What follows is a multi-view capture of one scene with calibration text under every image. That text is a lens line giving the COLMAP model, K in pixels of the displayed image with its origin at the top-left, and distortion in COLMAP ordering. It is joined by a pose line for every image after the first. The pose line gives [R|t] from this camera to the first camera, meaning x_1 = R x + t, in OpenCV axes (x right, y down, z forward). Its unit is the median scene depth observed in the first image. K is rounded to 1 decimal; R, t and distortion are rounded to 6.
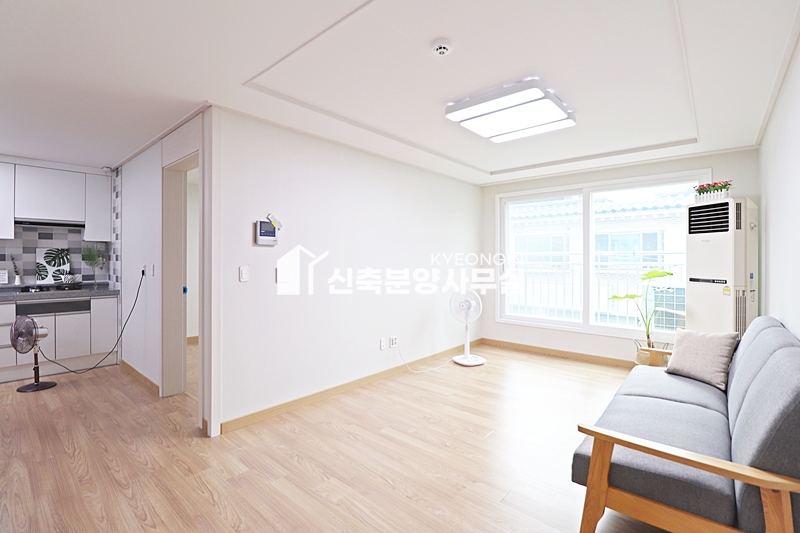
lens RADIAL K [[368.7, 0, 397.4], [0, 368.7, 263.8], [0, 0, 1]] dist [-0.014191, -0.003198]
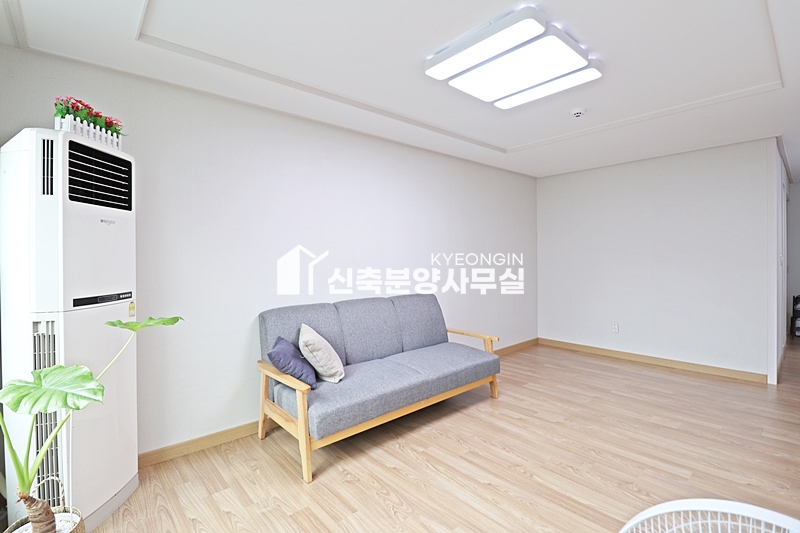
lens RADIAL K [[368.7, 0, 395.6], [0, 368.7, 261.7], [0, 0, 1]] dist [-0.014191, -0.003198]
pose [[-0.990225, 0.007115, 0.139296, 0.391152], [0.010947, 0.999582, 0.026760, -0.015857], [-0.139047, 0.028023, -0.989889, 1.547707]]
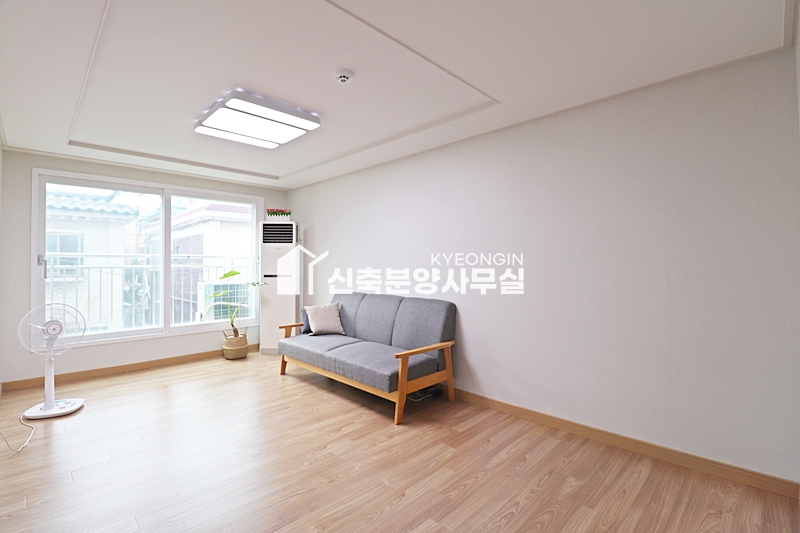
lens RADIAL K [[368.7, 0, 403.8], [0, 368.7, 264.4], [0, 0, 1]] dist [-0.014191, -0.003198]
pose [[0.060587, 0.001425, 0.998162, -0.613033], [0.017309, 0.999847, -0.002478, 0.013008], [-0.998013, 0.017428, 0.060553, 0.437594]]
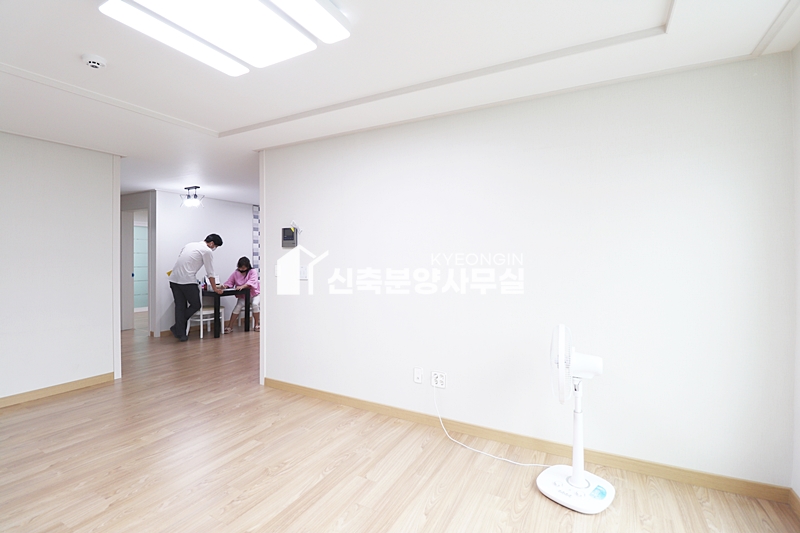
lens RADIAL K [[368.7, 0, 399.5], [0, 368.7, 259.8], [0, 0, 1]] dist [-0.014191, -0.003198]
pose [[0.219476, 0.002703, -0.975614, 0.806100], [-0.011385, 0.999935, 0.000209, -0.012304], [0.975552, 0.011061, 0.219492, 0.974681]]
